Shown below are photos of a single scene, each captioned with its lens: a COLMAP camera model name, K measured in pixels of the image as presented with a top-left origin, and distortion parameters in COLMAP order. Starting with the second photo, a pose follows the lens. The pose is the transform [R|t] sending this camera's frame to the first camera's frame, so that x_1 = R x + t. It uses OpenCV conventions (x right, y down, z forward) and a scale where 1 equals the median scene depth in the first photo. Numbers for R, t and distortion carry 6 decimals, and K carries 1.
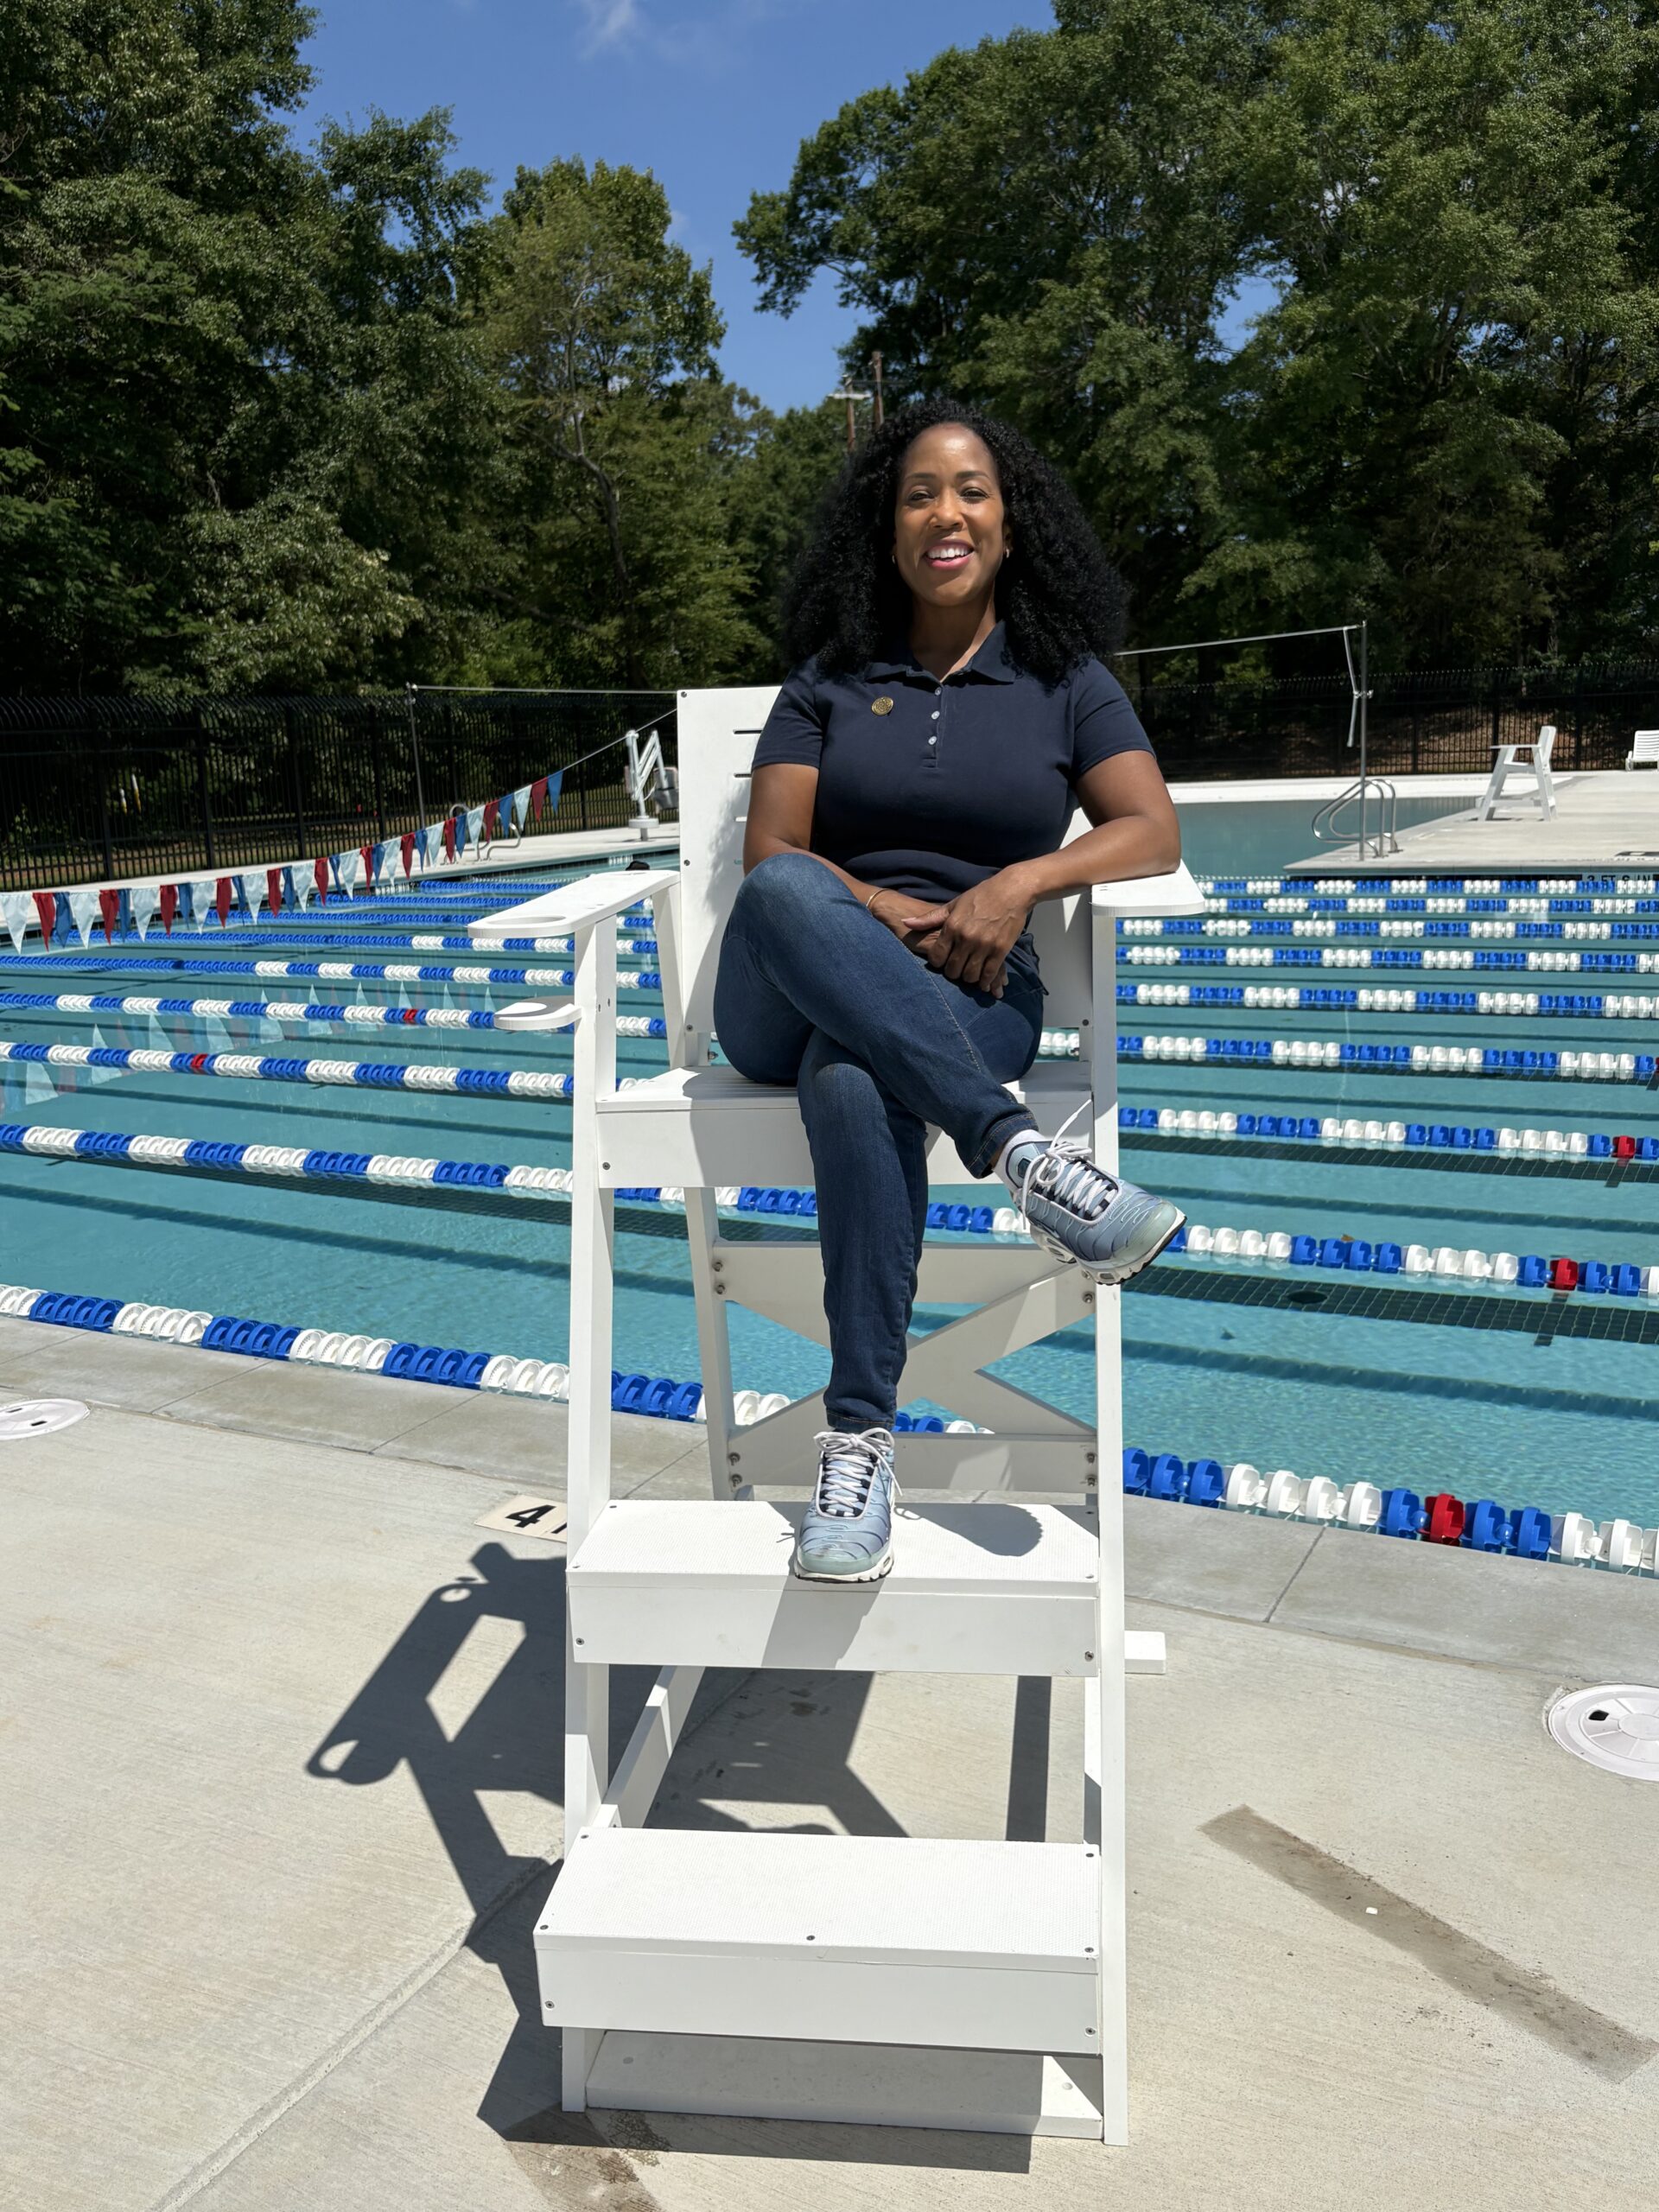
lens RADIAL K [[1839.6, 0, 733.0], [0, 1839.6, 1103.4], [0, 0, 1]] dist [-0.063721, 0.197499]
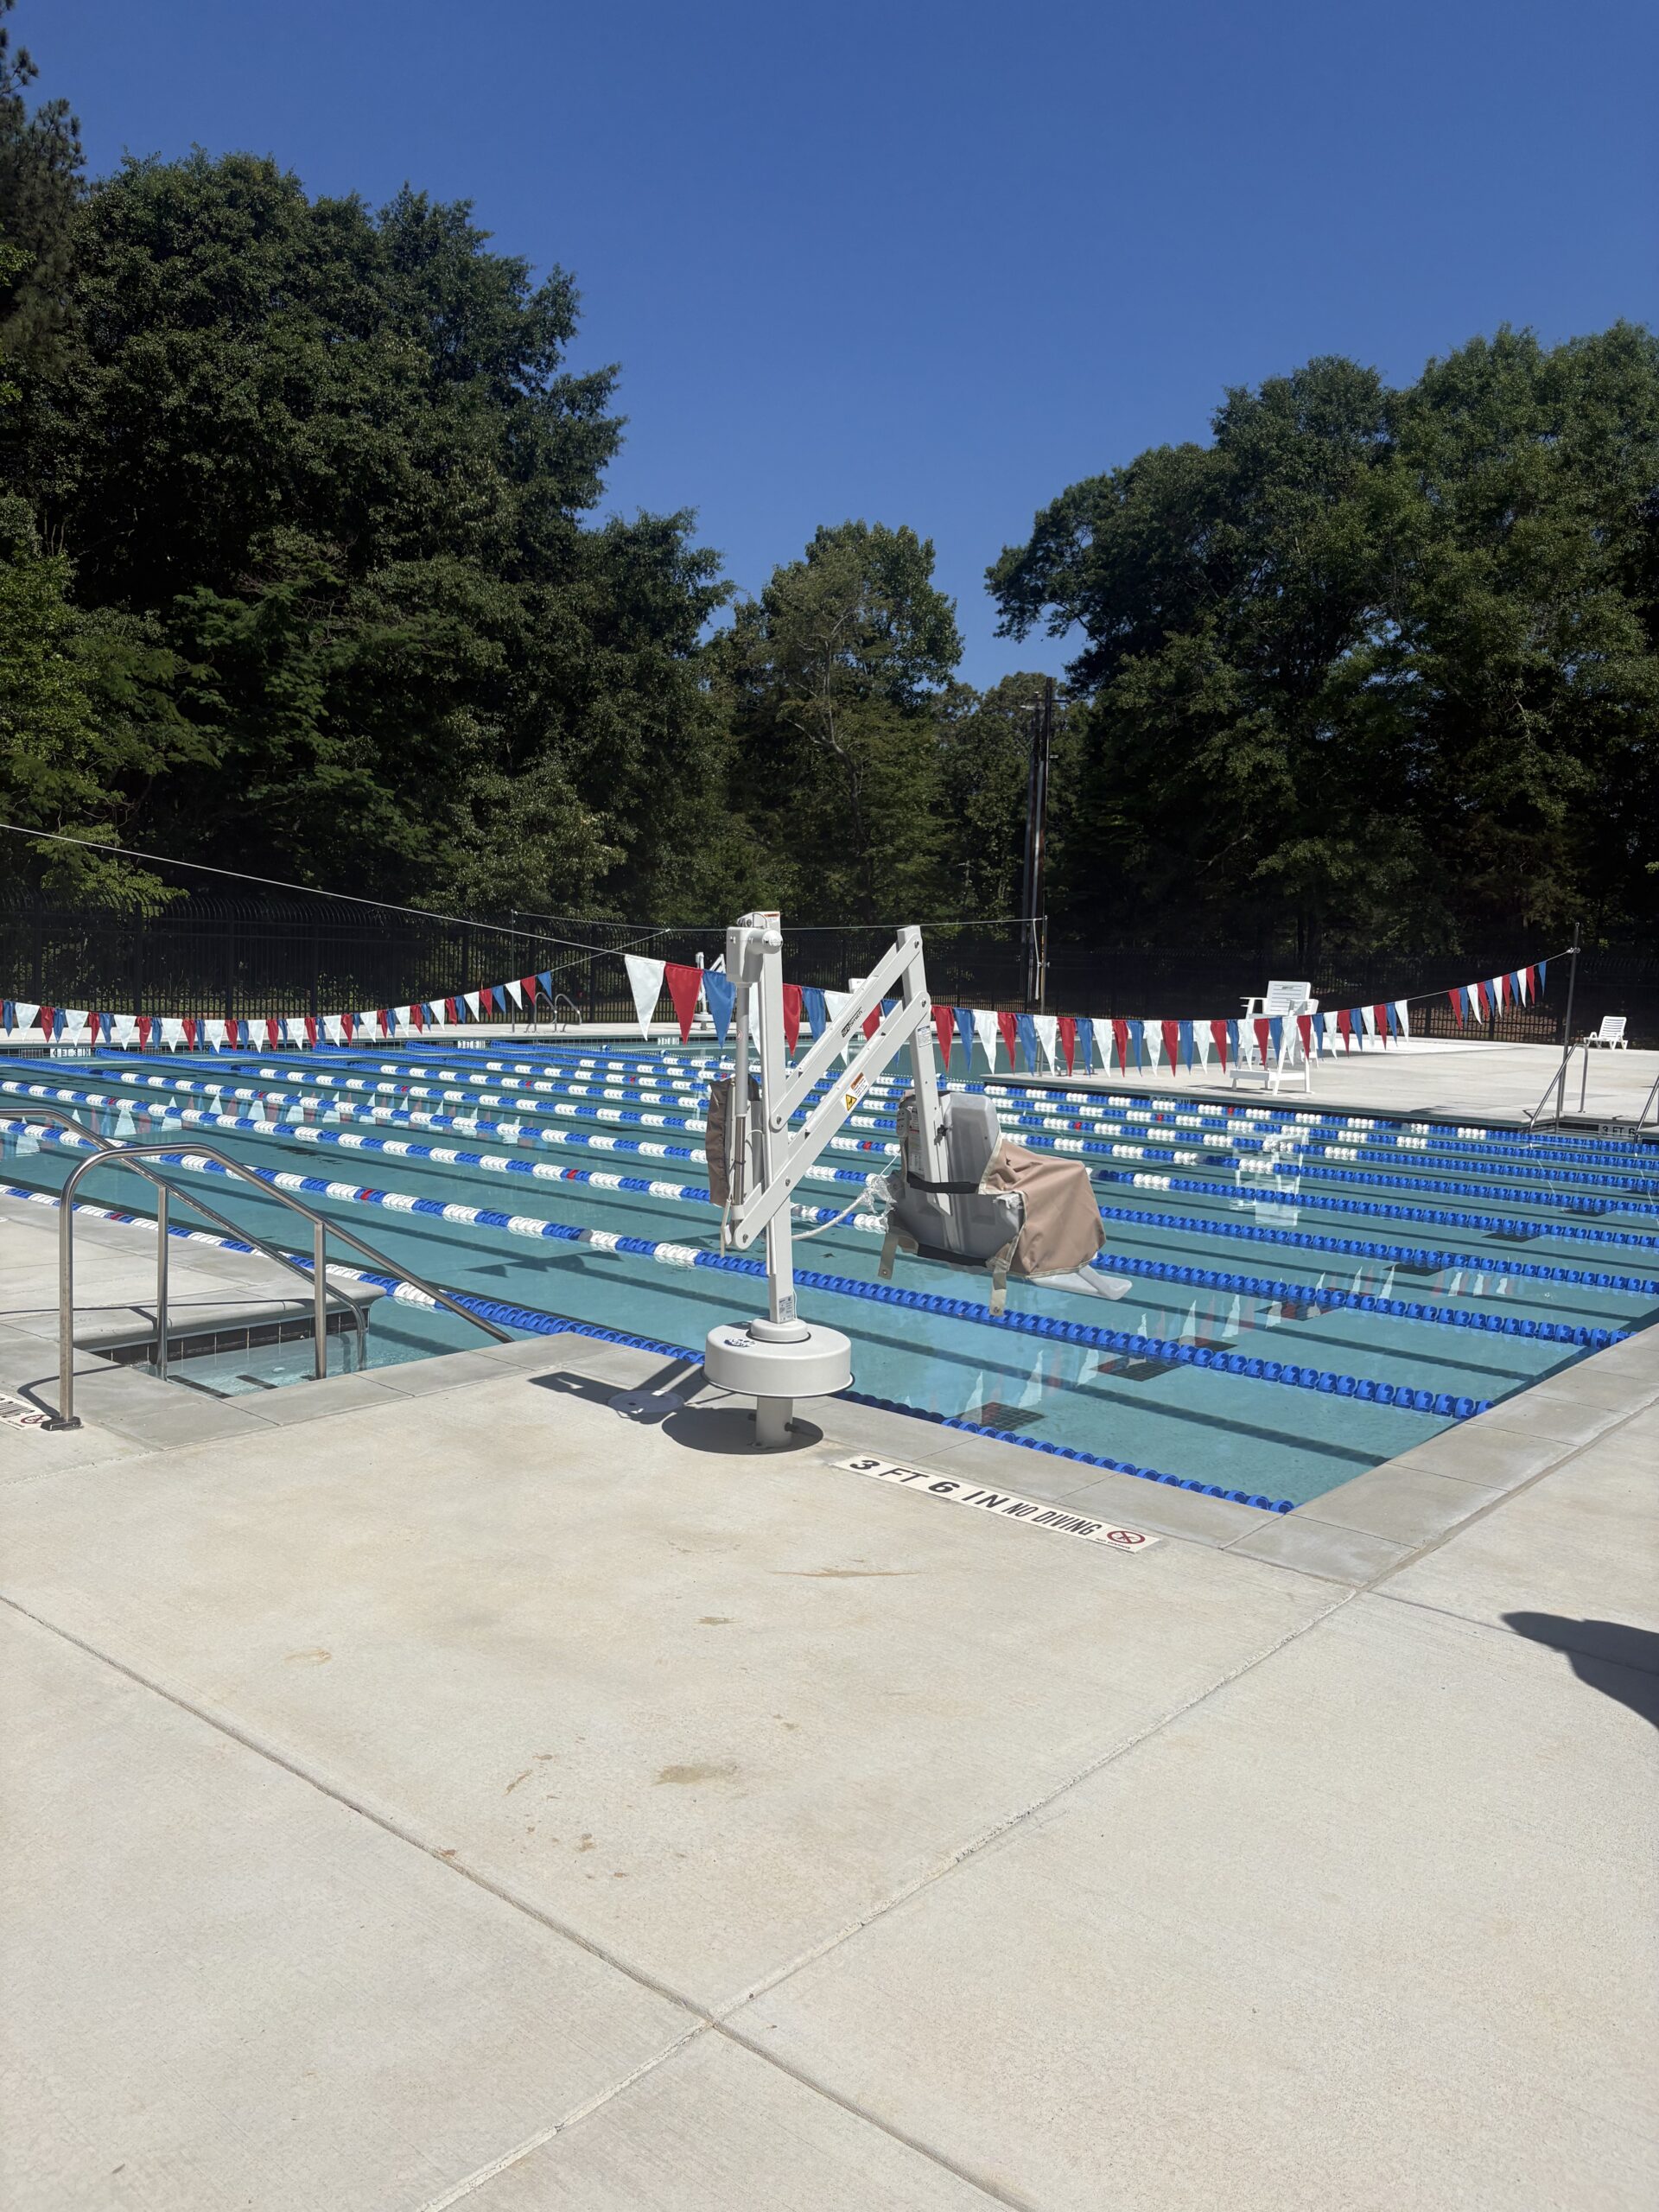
lens RADIAL K [[1684.1, 0, 829.5], [0, 1684.1, 1106.0], [0, 0, 1]] dist [0.102118, -0.000698]
pose [[0.973602, 0.095167, -0.207469, 0.262564], [-0.117033, 0.988498, -0.095781, 0.022890], [0.195967, 0.117534, 0.973541, -0.196020]]
